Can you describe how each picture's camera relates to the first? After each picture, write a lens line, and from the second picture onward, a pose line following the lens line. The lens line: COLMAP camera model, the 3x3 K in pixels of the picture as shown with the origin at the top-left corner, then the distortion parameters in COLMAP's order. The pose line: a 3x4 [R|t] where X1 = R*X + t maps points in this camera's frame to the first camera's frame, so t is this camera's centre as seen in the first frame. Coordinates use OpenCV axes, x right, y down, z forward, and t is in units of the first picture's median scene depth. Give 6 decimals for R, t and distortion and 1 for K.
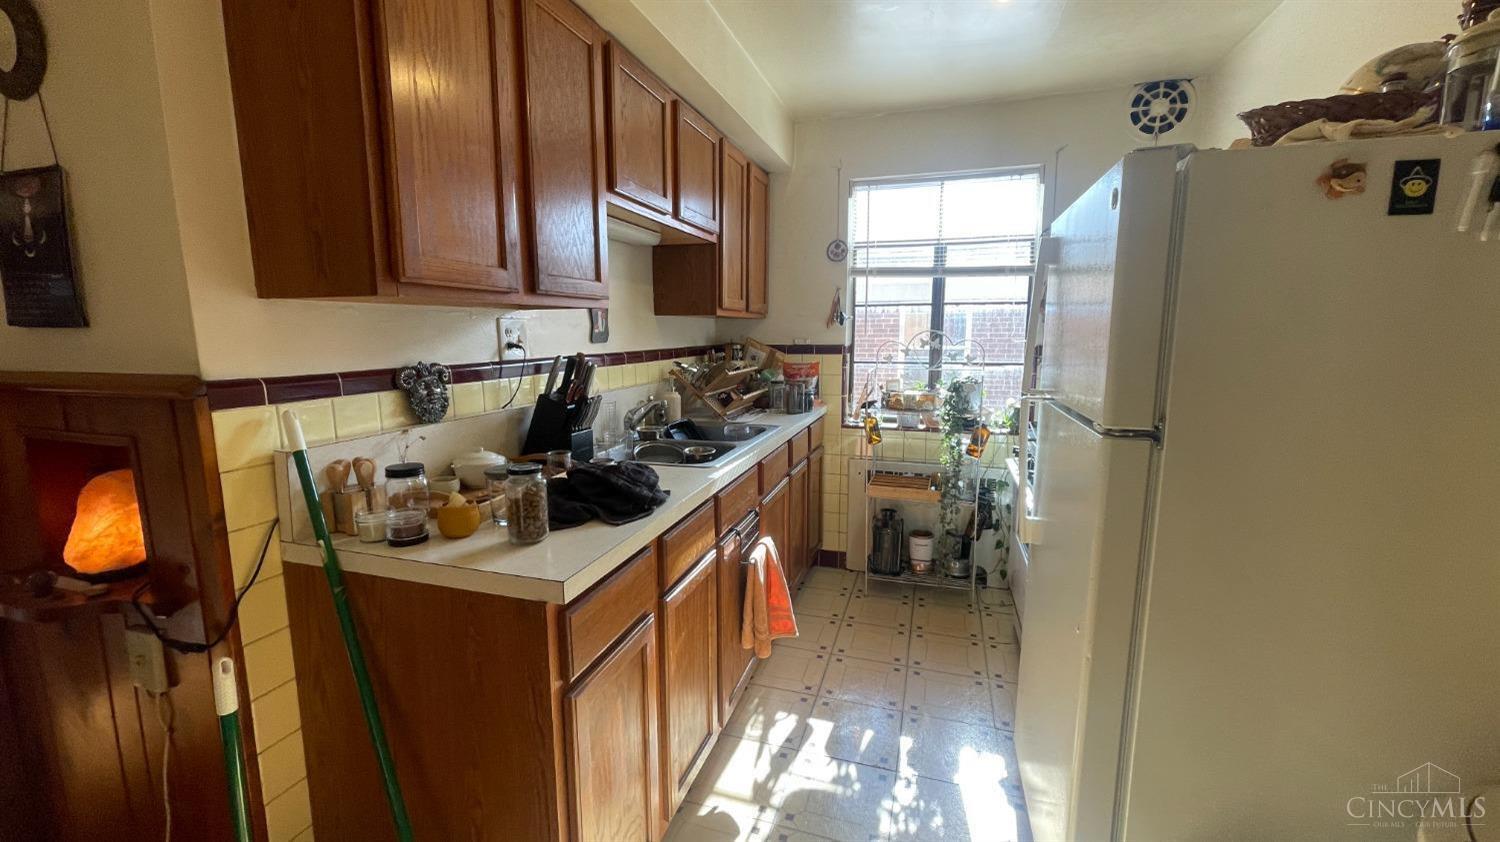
lens RADIAL K [[609.6, 0, 742.7], [0, 609.6, 417.8], [0, 0, 1]] dist [0.002796, 0.000222]
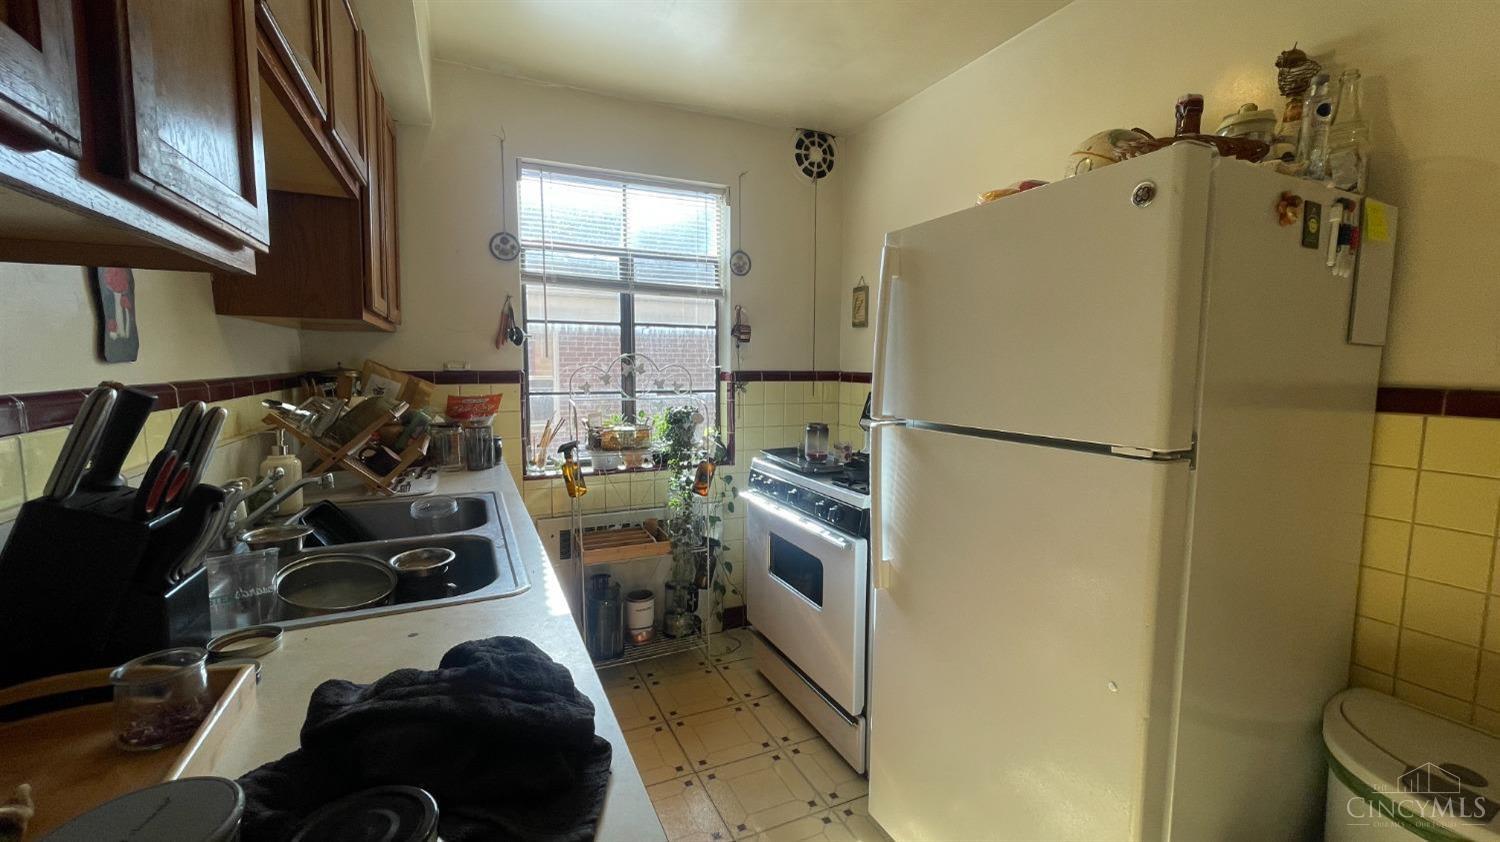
lens RADIAL K [[609.6, 0, 742.7], [0, 609.6, 417.8], [0, 0, 1]] dist [0.002796, 0.000222]
pose [[0.730727, -0.053361, 0.680581, -0.158726], [0.088692, 0.995912, -0.017143, -0.025389], [-0.676884, 0.072889, 0.732472, 0.274187]]
